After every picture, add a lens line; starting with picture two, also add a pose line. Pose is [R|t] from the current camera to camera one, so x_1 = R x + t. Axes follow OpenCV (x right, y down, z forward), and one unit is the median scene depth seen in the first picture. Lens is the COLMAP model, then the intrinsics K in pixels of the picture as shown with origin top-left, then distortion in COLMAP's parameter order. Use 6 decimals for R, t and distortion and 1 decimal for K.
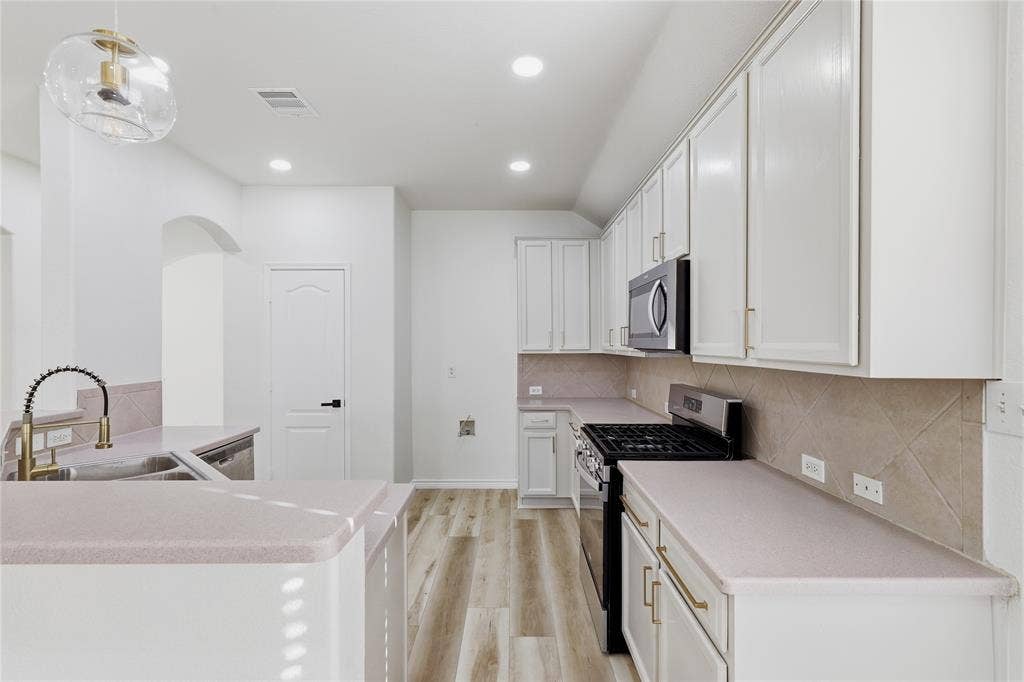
lens RADIAL K [[466.8, 0, 513.9], [0, 466.8, 345.2], [0, 0, 1]] dist [-0.000183, 0.000167]
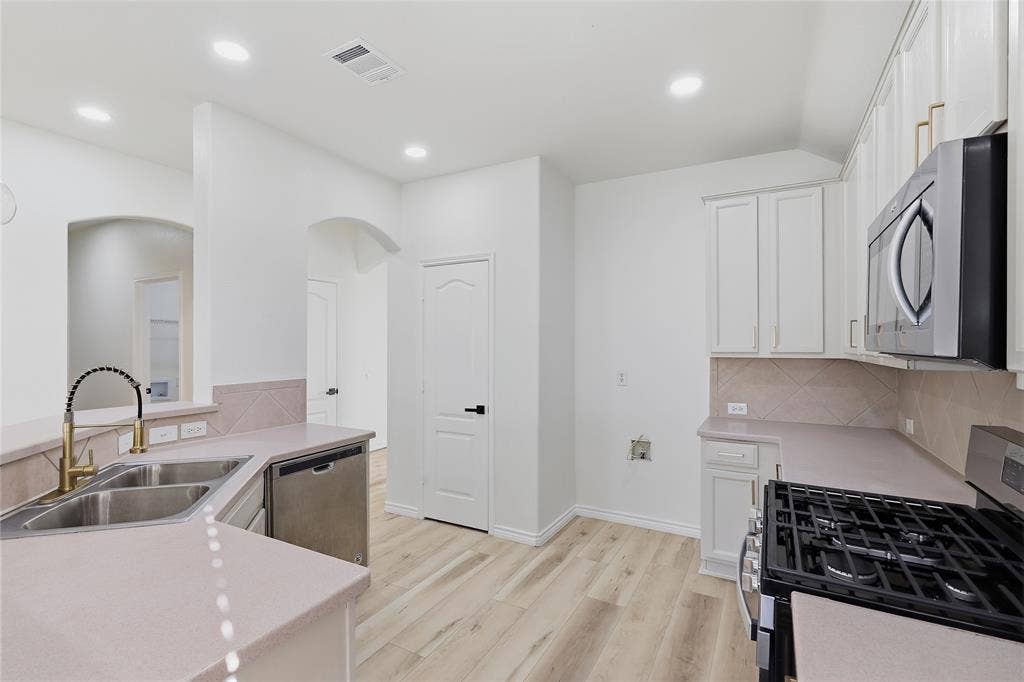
lens RADIAL K [[466.8, 0, 513.9], [0, 466.8, 345.2], [0, 0, 1]] dist [-0.000183, 0.000167]
pose [[0.876148, 0.003979, -0.482025, 0.133345], [-0.003963, 0.999992, 0.001052, -0.000419], [0.482026, 0.000988, 0.876157, 0.297664]]
